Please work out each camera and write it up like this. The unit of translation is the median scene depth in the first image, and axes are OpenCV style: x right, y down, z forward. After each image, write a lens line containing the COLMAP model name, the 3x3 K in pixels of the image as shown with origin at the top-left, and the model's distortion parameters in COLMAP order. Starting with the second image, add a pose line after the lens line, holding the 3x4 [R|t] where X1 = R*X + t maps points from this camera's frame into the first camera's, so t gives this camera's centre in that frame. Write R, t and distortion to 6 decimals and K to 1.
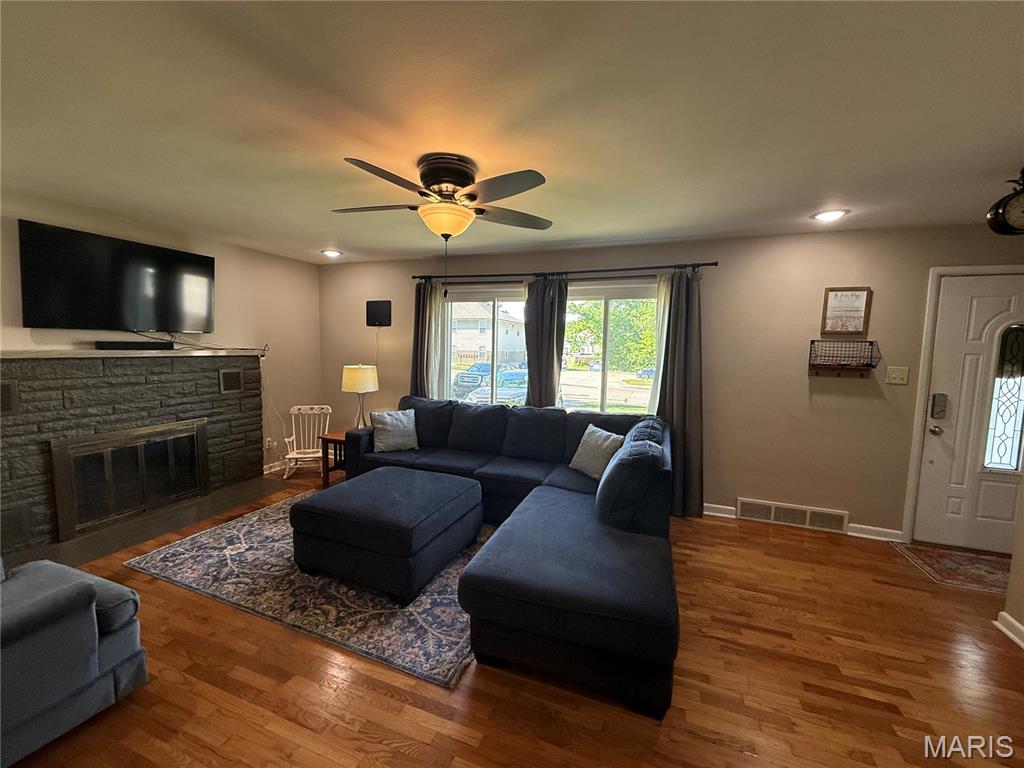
lens RADIAL K [[411.3, 0, 511.5], [0, 411.3, 385.5], [0, 0, 1]] dist [-0.000268, 0.000108]
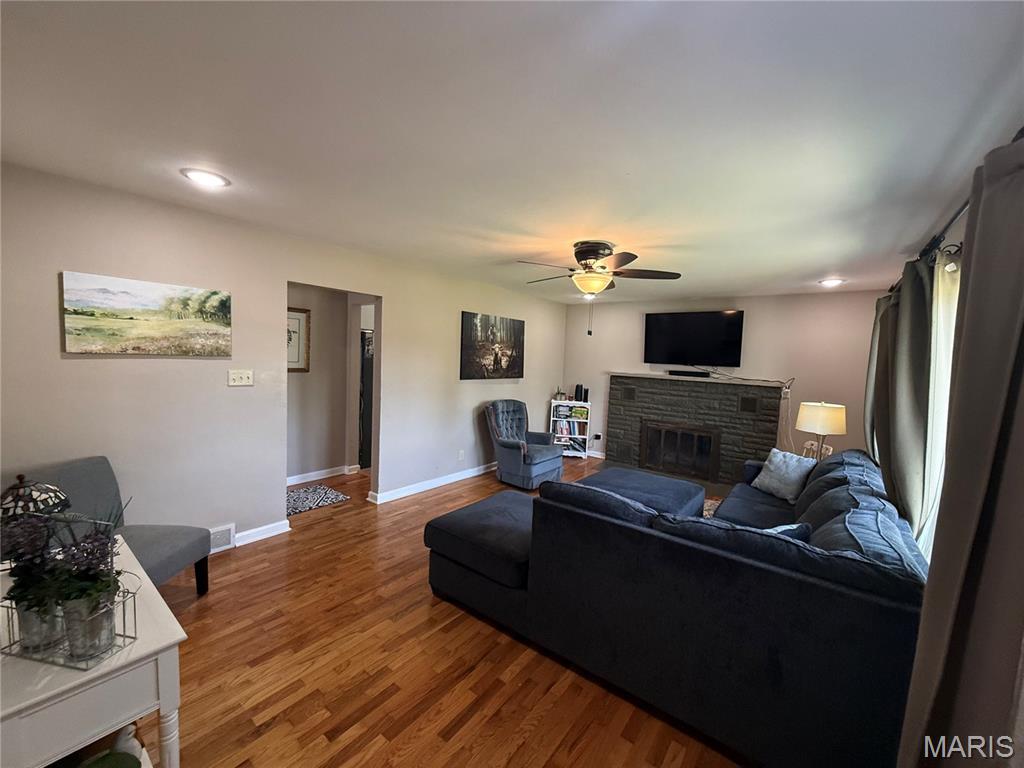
lens RADIAL K [[411.3, 0, 511.5], [0, 411.3, 385.5], [0, 0, 1]] dist [-0.000268, 0.000108]
pose [[-0.293851, 0.035880, -0.955177, 0.974129], [-0.143016, 0.986396, 0.081051, -0.090667], [0.945091, 0.160423, -0.284722, 0.885089]]
